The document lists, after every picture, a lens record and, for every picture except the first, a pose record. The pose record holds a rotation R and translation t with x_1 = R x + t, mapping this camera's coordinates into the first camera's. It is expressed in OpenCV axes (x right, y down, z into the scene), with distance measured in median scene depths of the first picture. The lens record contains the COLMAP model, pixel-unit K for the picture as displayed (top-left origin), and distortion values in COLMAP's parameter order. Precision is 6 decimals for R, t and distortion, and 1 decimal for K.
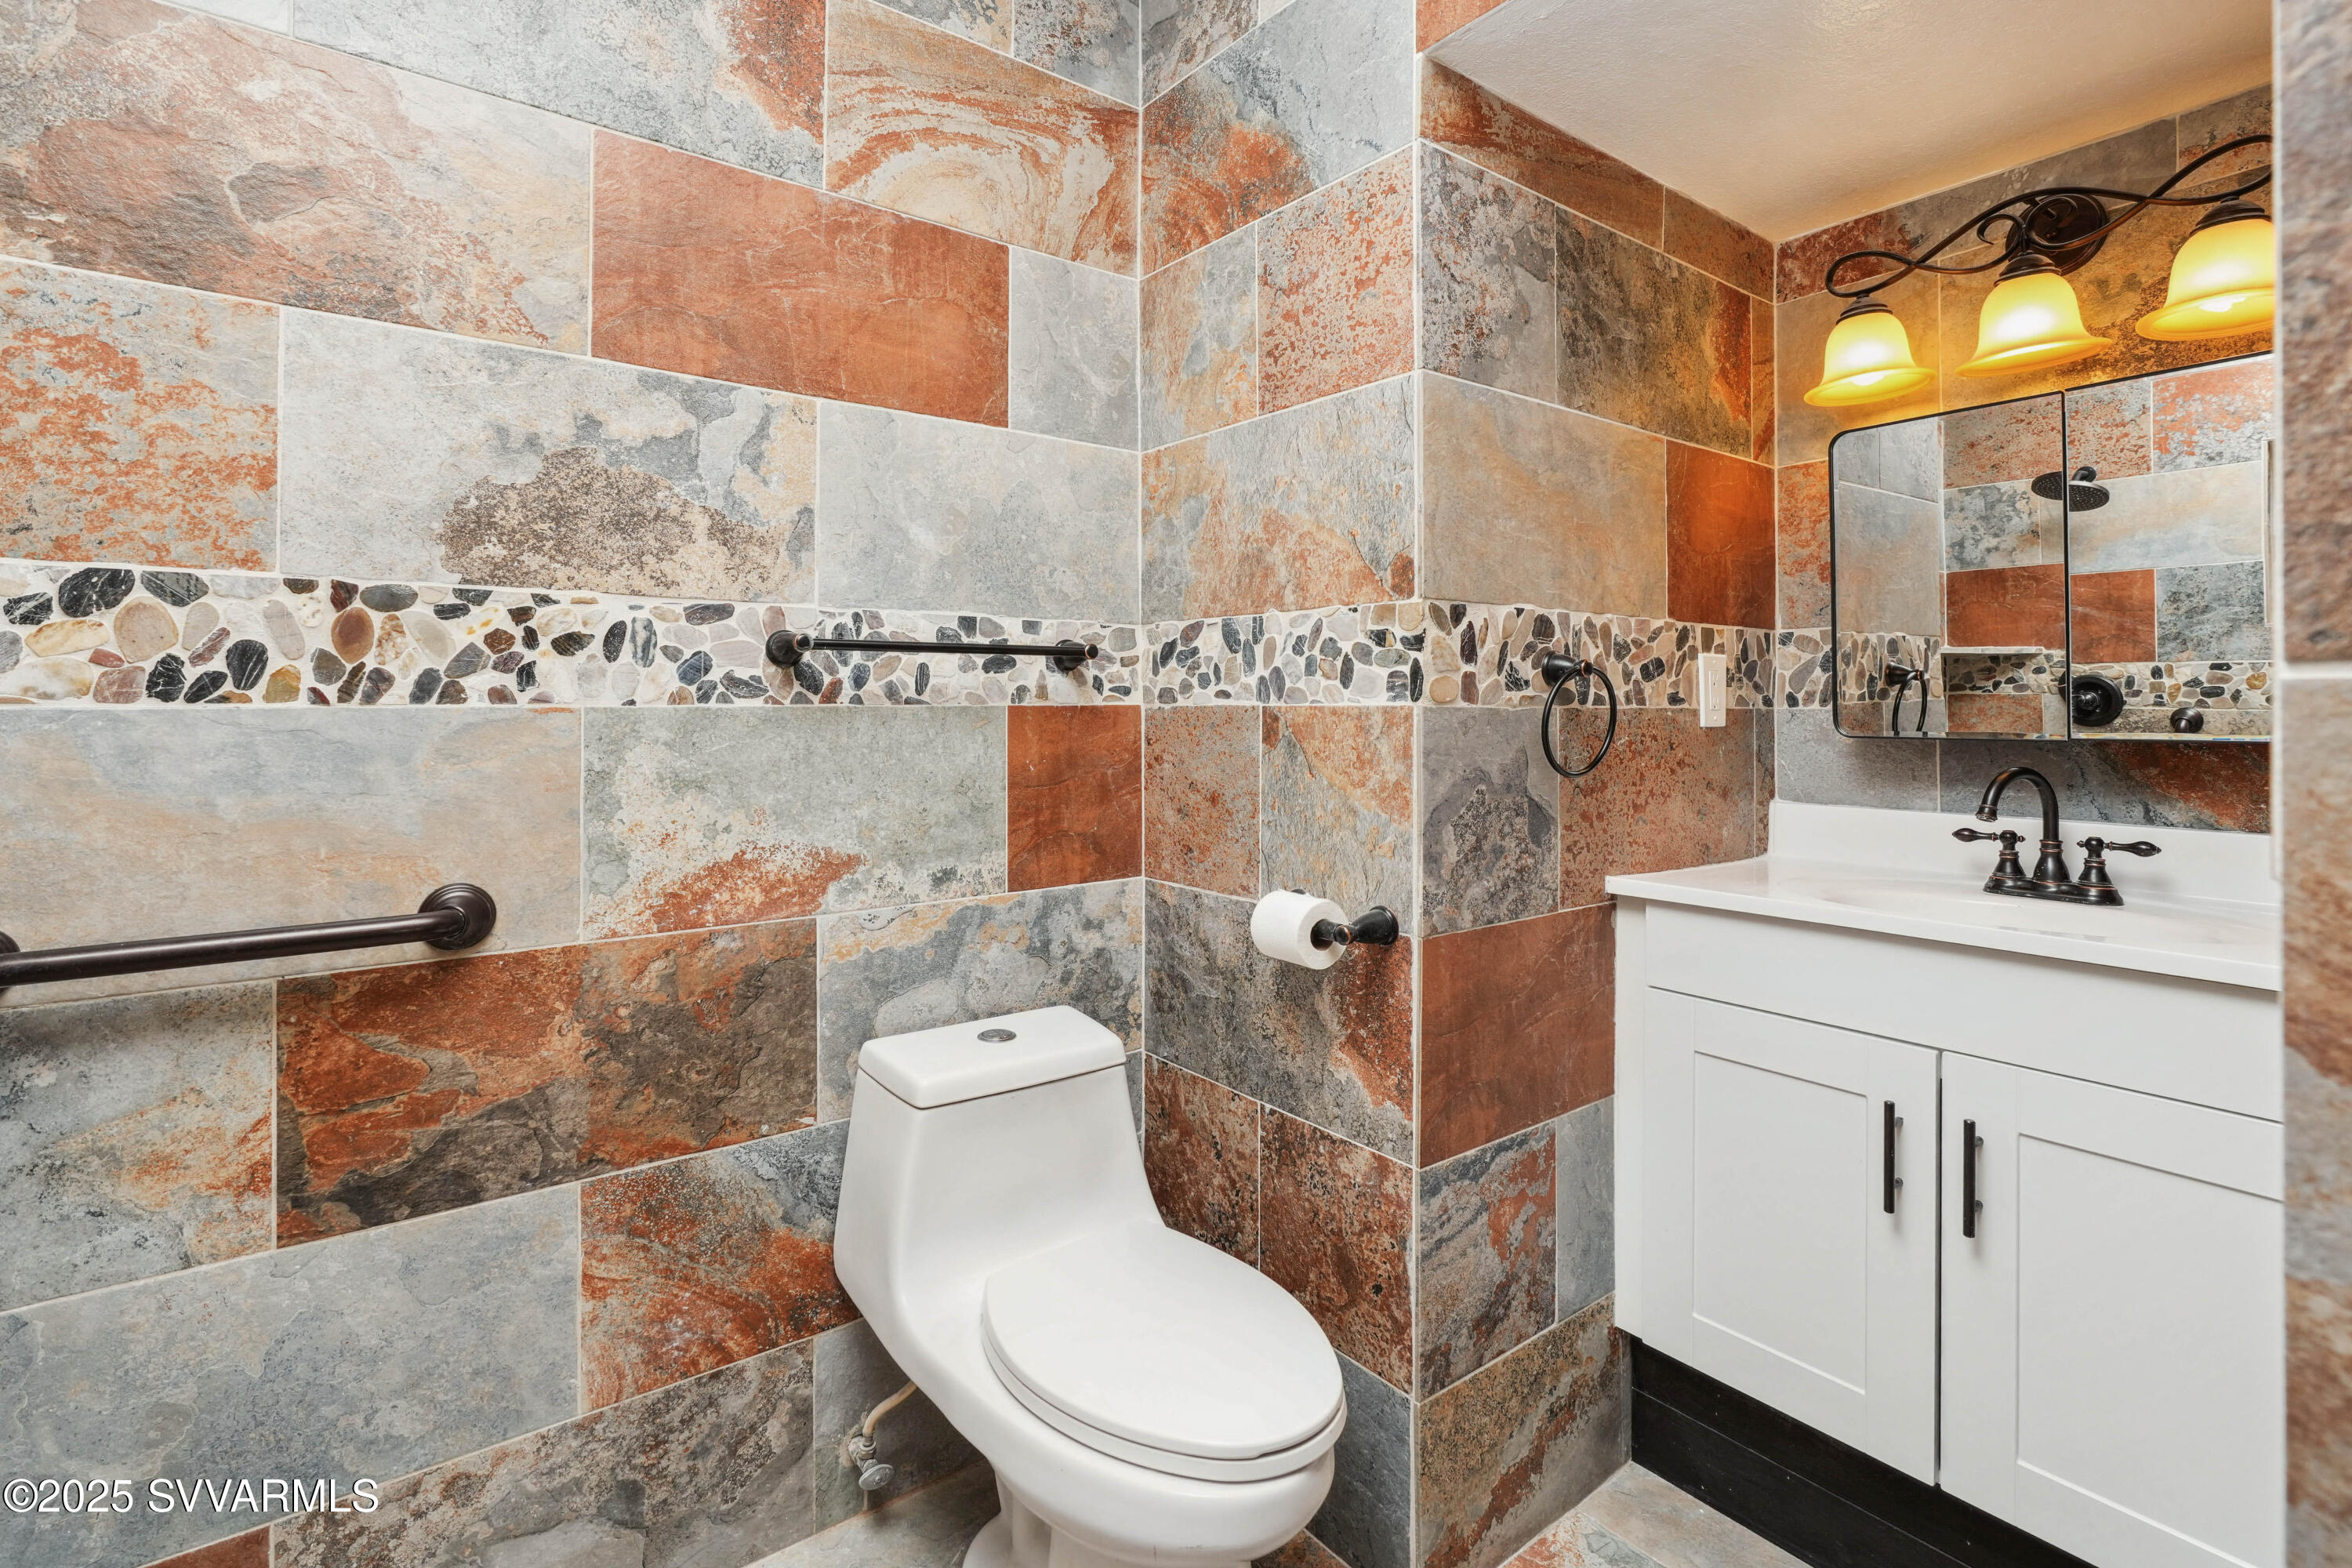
lens RADIAL K [[1106.3, 0, 1171.4], [0, 1106.3, 676.6], [0, 0, 1]] dist [-0.001724, 0.000361]
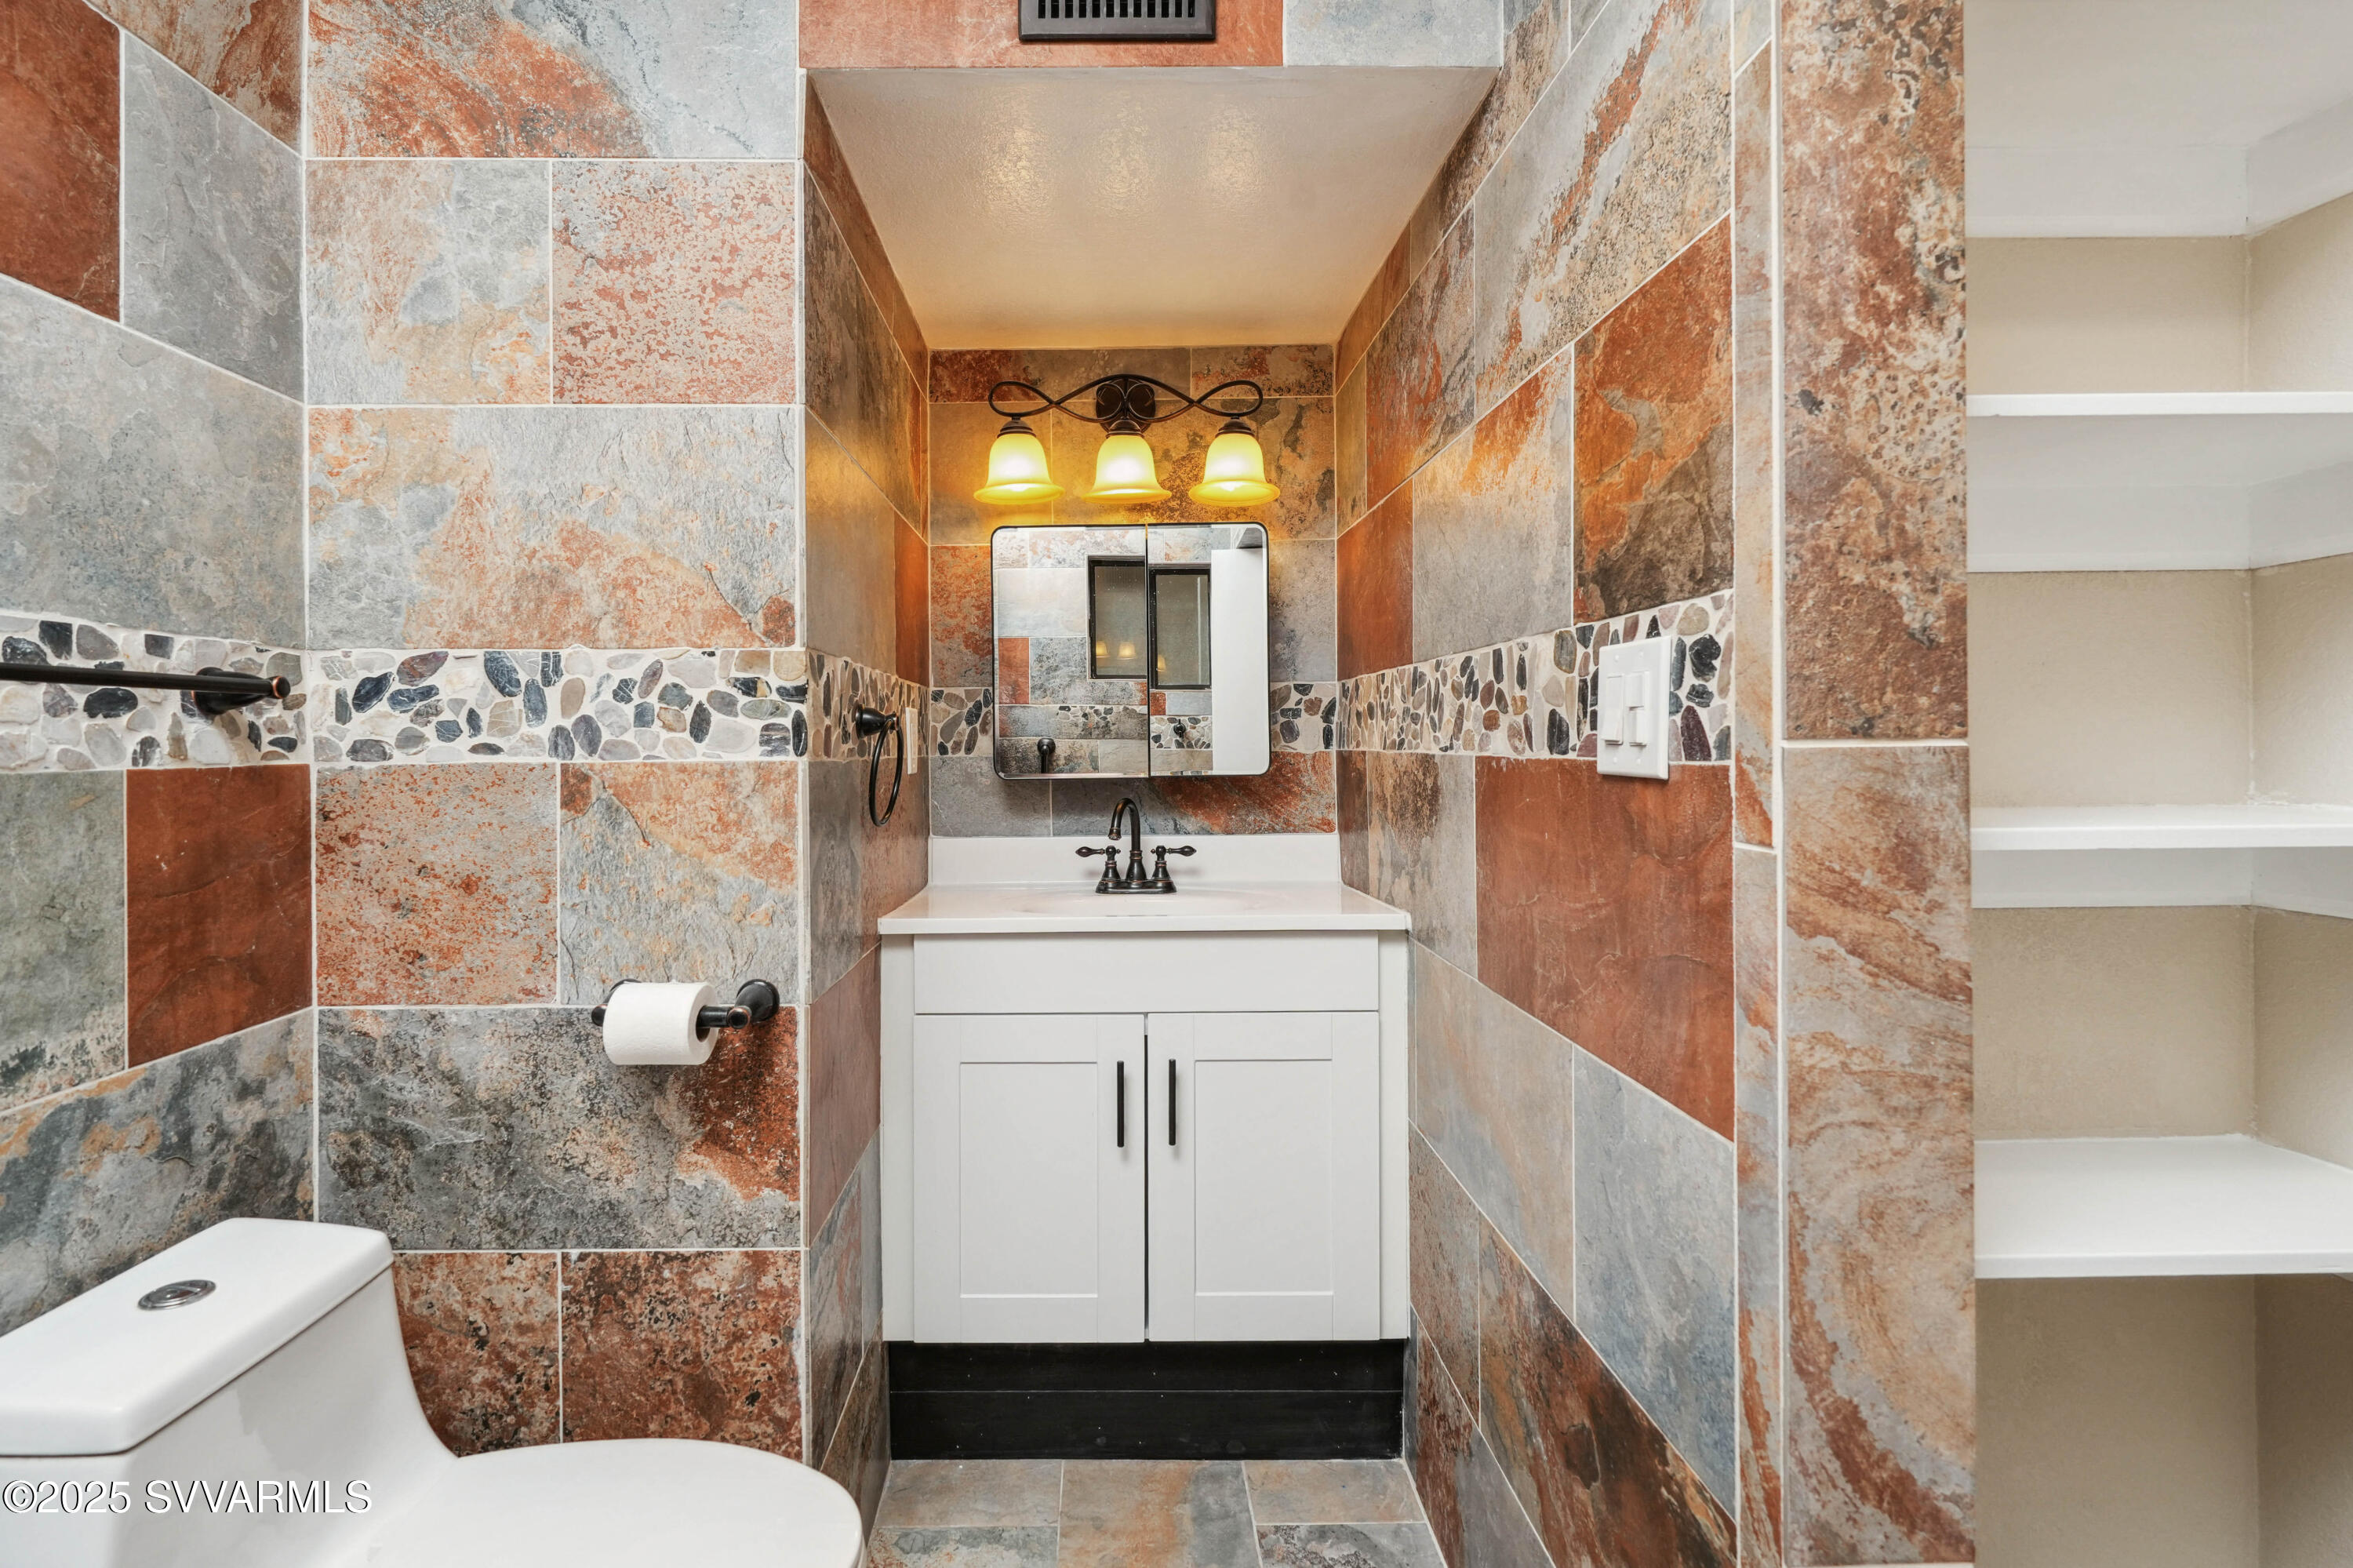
lens RADIAL K [[1100.9, 0, 1169.1], [0, 1100.9, 730.2], [0, 0, 1]] dist [0.000261, 0.000567]
pose [[0.599161, 0.006141, 0.800605, -0.345510], [-0.012793, 0.999916, 0.001905, -0.005615], [-0.800527, -0.011384, 0.599189, 0.185834]]
